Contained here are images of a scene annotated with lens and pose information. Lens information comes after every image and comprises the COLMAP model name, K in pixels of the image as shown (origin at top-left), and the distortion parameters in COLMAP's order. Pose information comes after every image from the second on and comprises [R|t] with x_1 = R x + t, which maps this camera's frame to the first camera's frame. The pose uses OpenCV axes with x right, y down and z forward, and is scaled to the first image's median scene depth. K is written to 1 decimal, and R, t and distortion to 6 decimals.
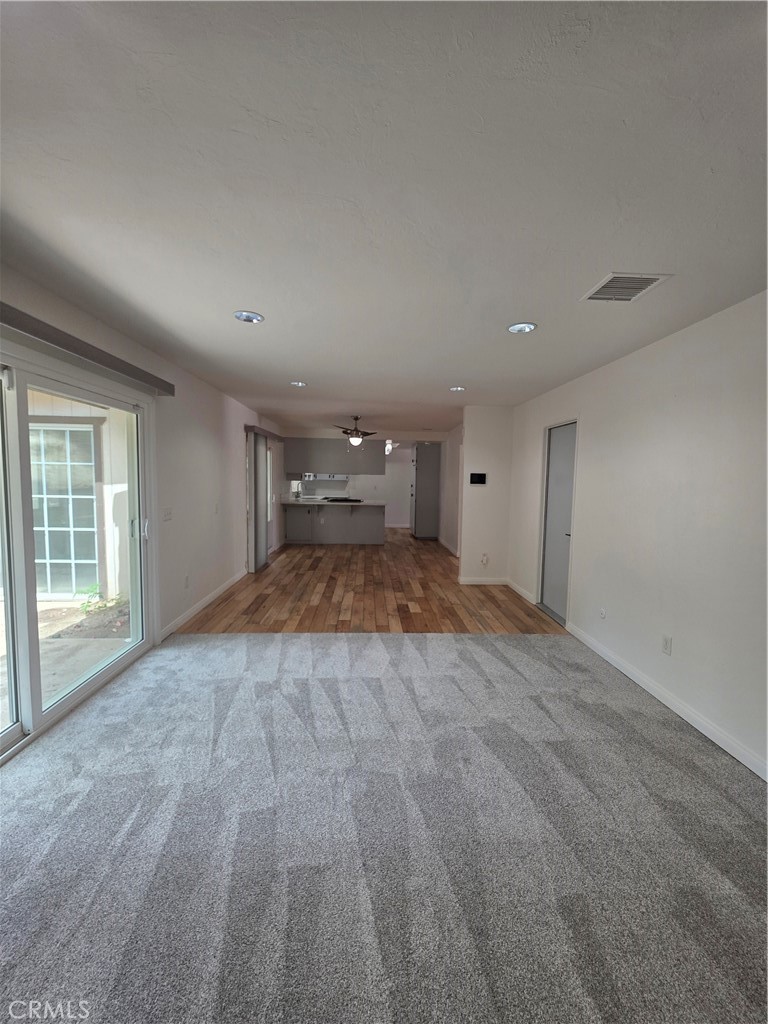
lens RADIAL K [[409.1, 0, 386.8], [0, 409.1, 509.7], [0, 0, 1]] dist [0.001639, 0.000171]
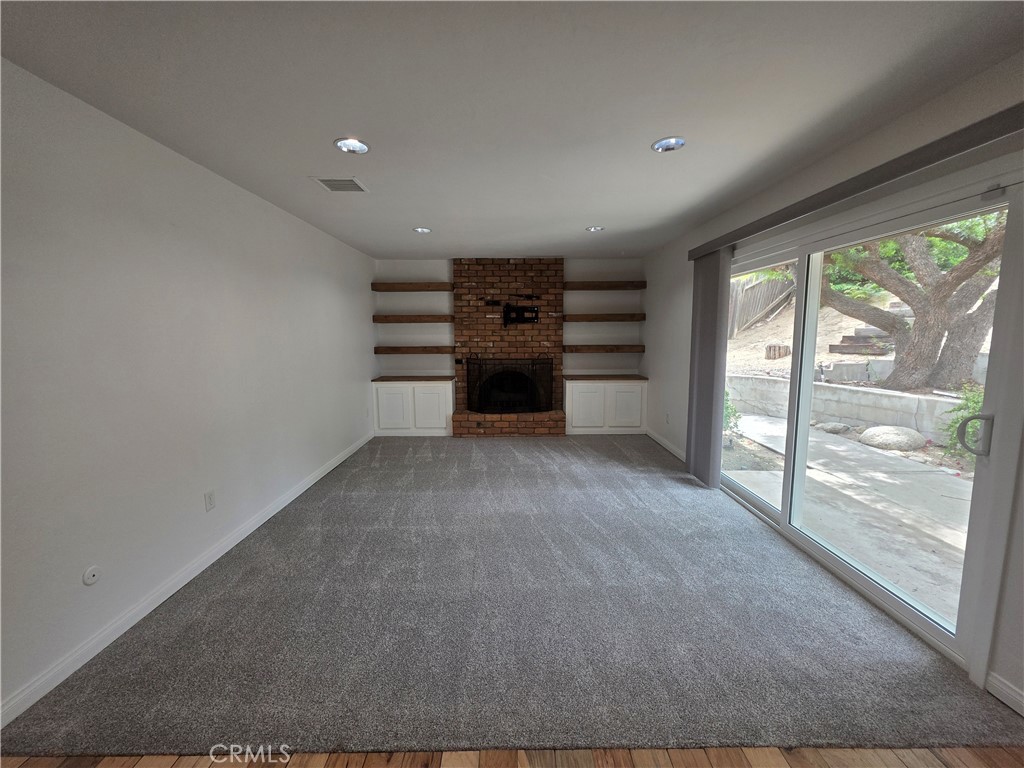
lens RADIAL K [[411.5, 0, 511.0], [0, 411.5, 379.0], [0, 0, 1]] dist [0.000192, 0.000193]
pose [[-0.998901, -0.020680, 0.042062, -0.014637], [-0.012337, 0.981764, 0.189703, -0.046600], [-0.045218, 0.188976, -0.980940, 0.646528]]
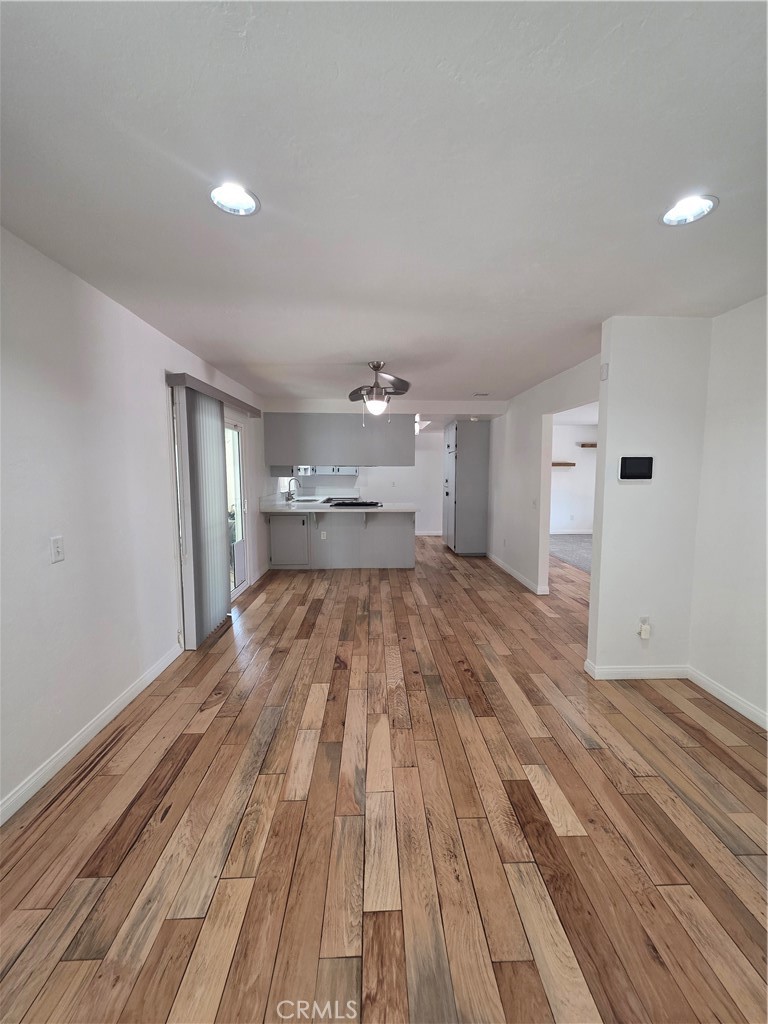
lens RADIAL K [[409.1, 0, 386.8], [0, 409.1, 509.7], [0, 0, 1]] dist [0.001639, 0.000171]
pose [[0.999780, -0.016433, -0.013059, -0.048978], [0.016651, 0.999721, 0.016771, -0.028551], [0.012780, -0.016985, 0.999774, 0.367484]]
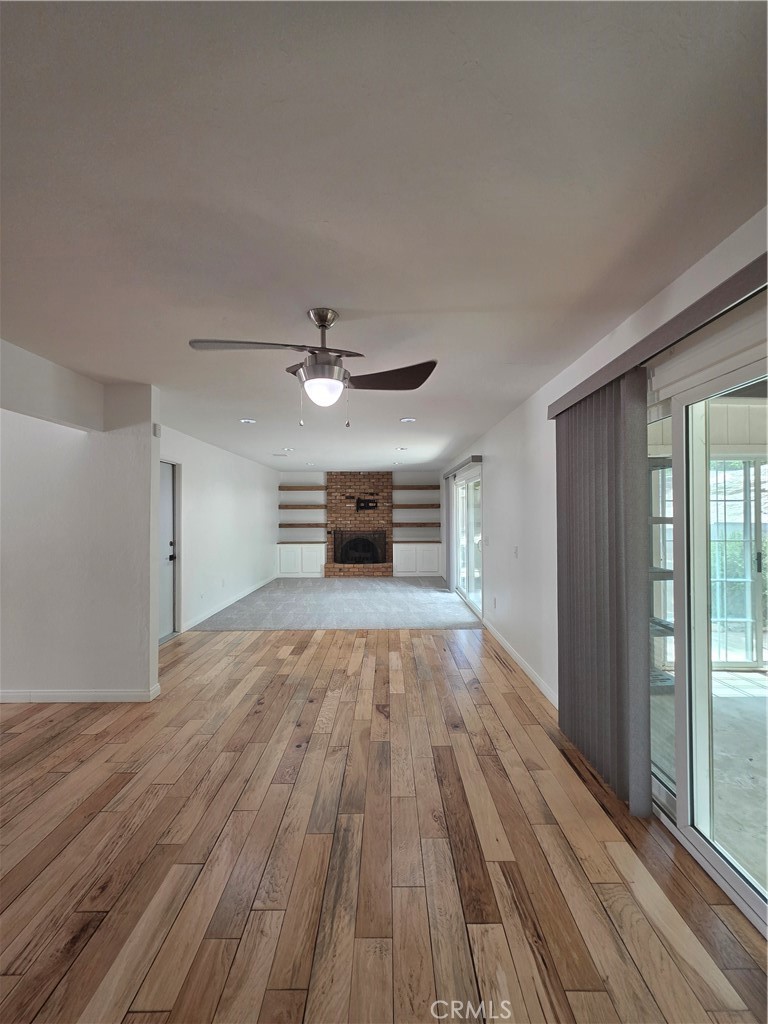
lens RADIAL K [[409.1, 0, 386.8], [0, 409.1, 509.7], [0, 0, 1]] dist [0.001639, 0.000171]
pose [[-0.998746, -0.015224, 0.047697, -0.120849], [-0.012064, 0.997757, 0.065840, -0.087418], [-0.048593, 0.065182, -0.996690, 1.135730]]
